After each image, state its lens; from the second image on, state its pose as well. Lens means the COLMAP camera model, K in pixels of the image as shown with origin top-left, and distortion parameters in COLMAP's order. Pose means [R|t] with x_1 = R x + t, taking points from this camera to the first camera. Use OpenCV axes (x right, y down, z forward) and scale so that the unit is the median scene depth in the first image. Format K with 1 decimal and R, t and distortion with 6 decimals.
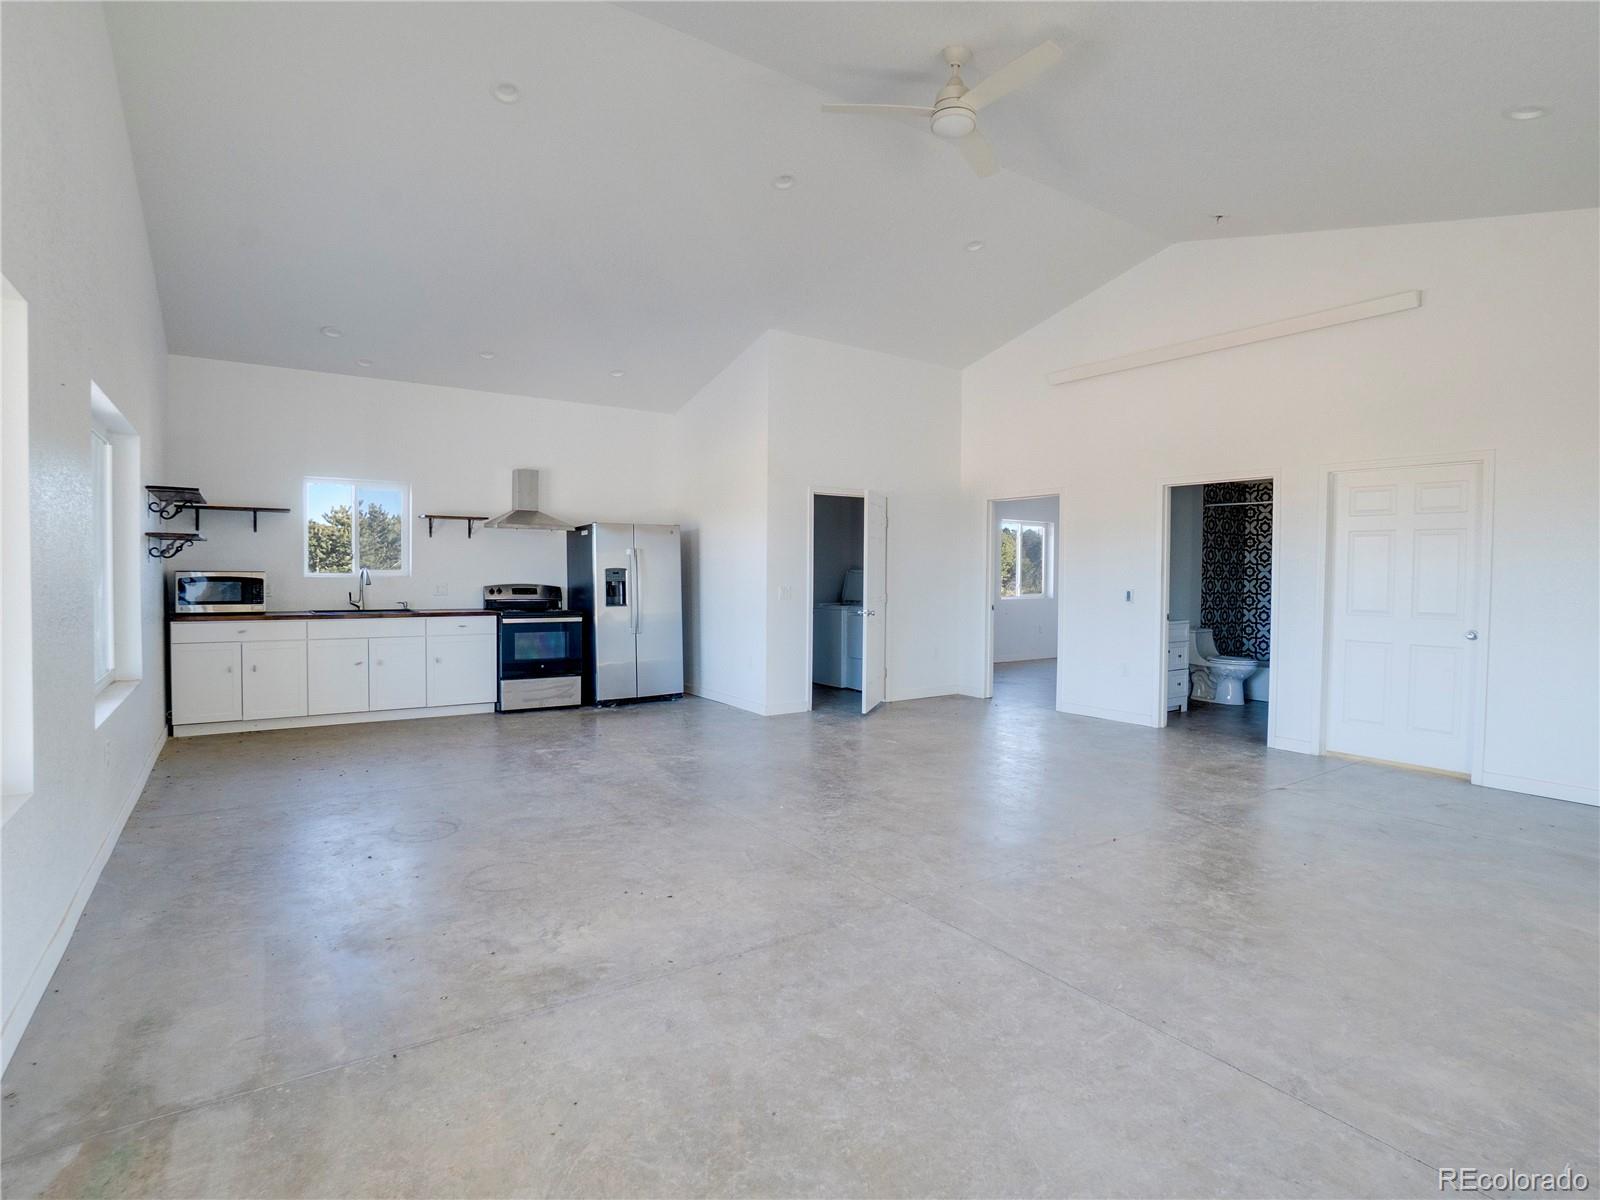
lens RADIAL K [[817.2, 0, 801.5], [0, 817.2, 581.6], [0, 0, 1]] dist [-0.043071, 0.020247]
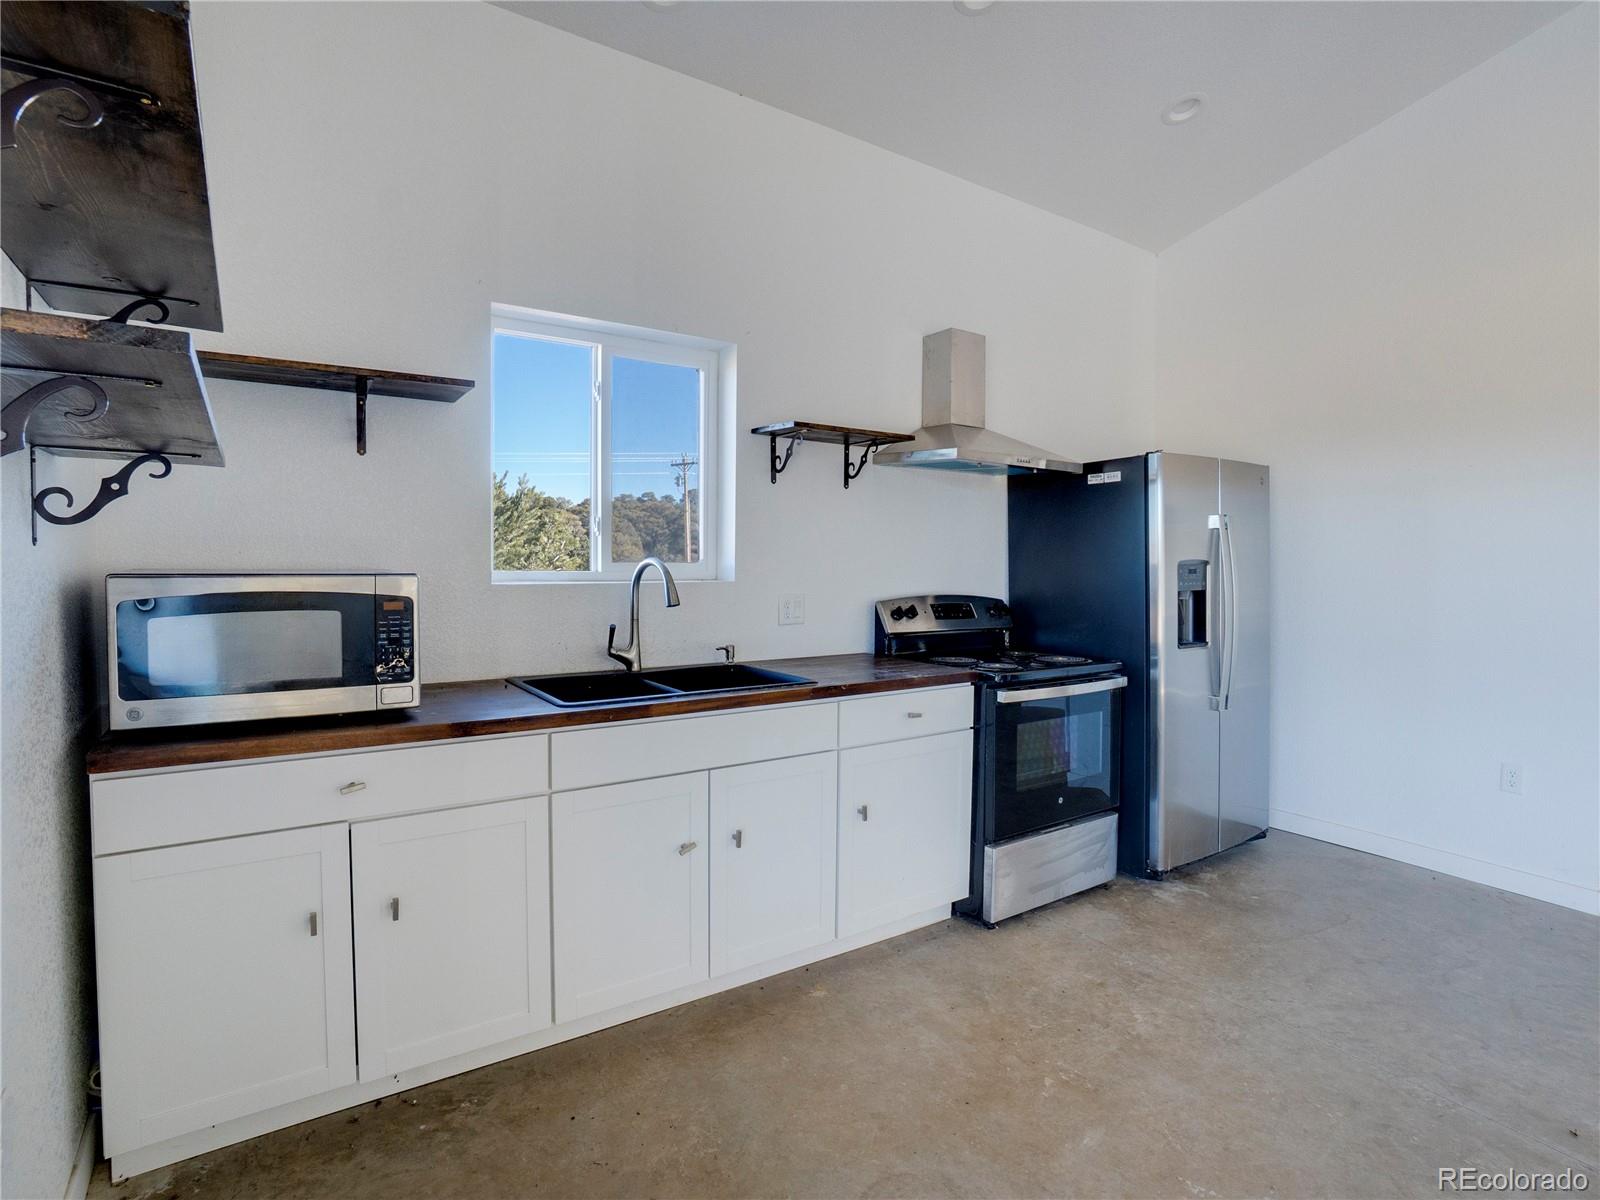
lens RADIAL K [[817.2, 0, 805.1], [0, 817.2, 587.0], [0, 0, 1]] dist [-0.043071, 0.020247]
pose [[0.999997, 0.002034, -0.001485, -0.467727], [-0.001993, 0.999630, 0.027141, -0.014470], [0.001540, -0.027138, 0.999631, 0.626596]]
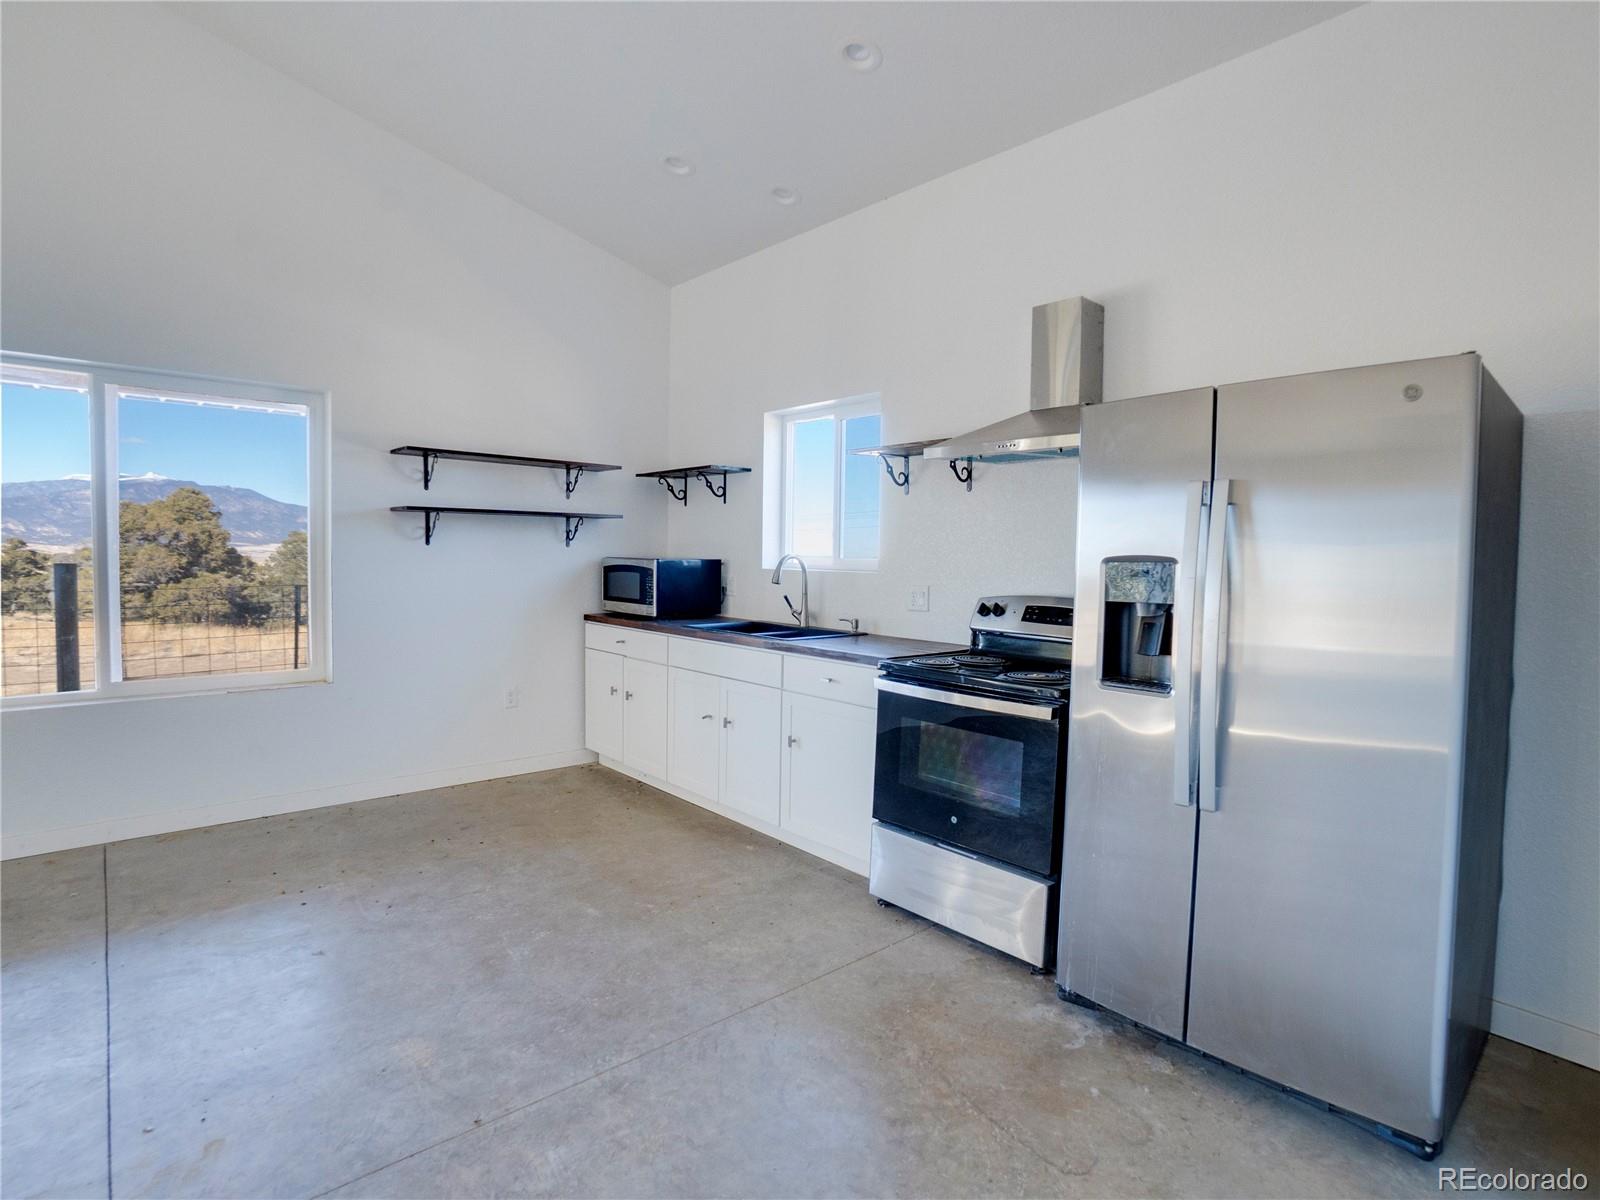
lens RADIAL K [[817.2, 0, 793.9], [0, 817.2, 594.9], [0, 0, 1]] dist [-0.043071, 0.020247]
pose [[0.126774, 0.041660, -0.991056, 0.034075], [-0.031035, 0.998795, 0.038015, -0.010001], [0.991446, 0.025938, 0.127914, 0.922175]]
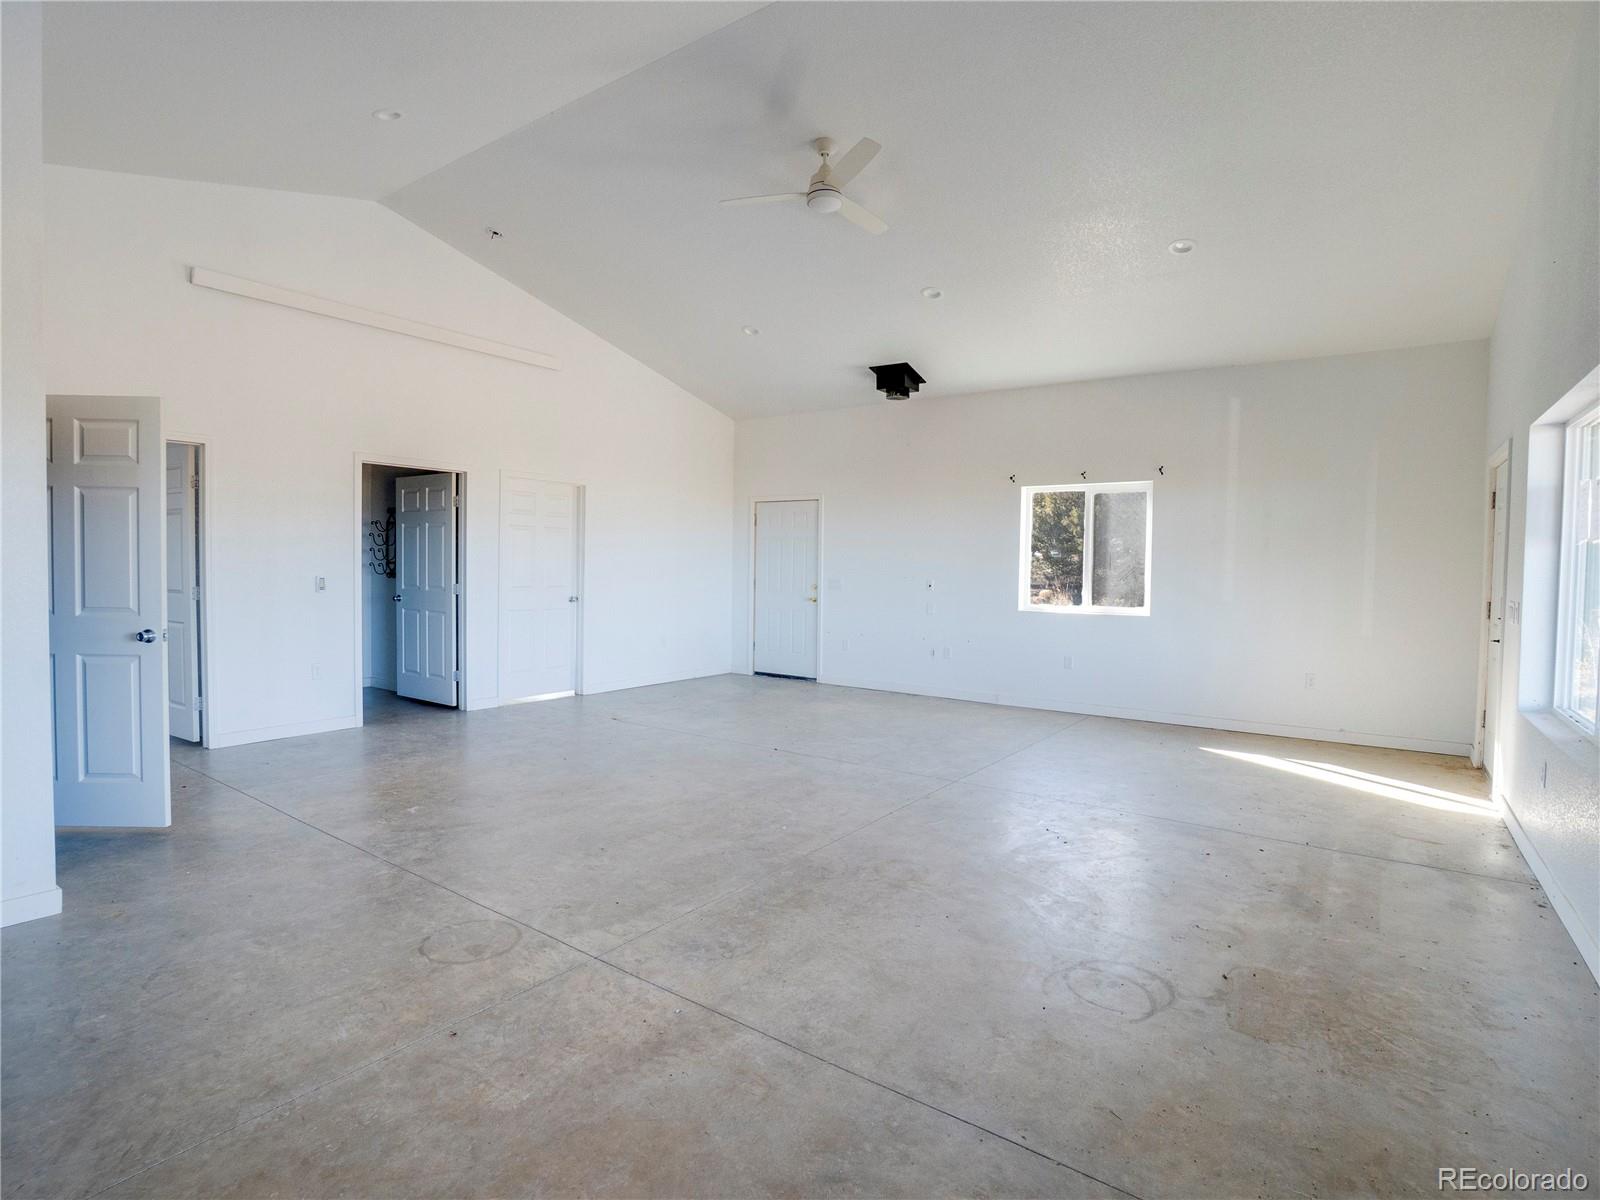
lens RADIAL K [[817.2, 0, 795.8], [0, 817.2, 595.6], [0, 0, 1]] dist [-0.043071, 0.020247]
pose [[-0.339181, -0.050960, 0.939340, -0.548110], [-0.004507, 0.998608, 0.052548, -0.015756], [-0.940710, 0.013590, -0.338939, 0.823680]]
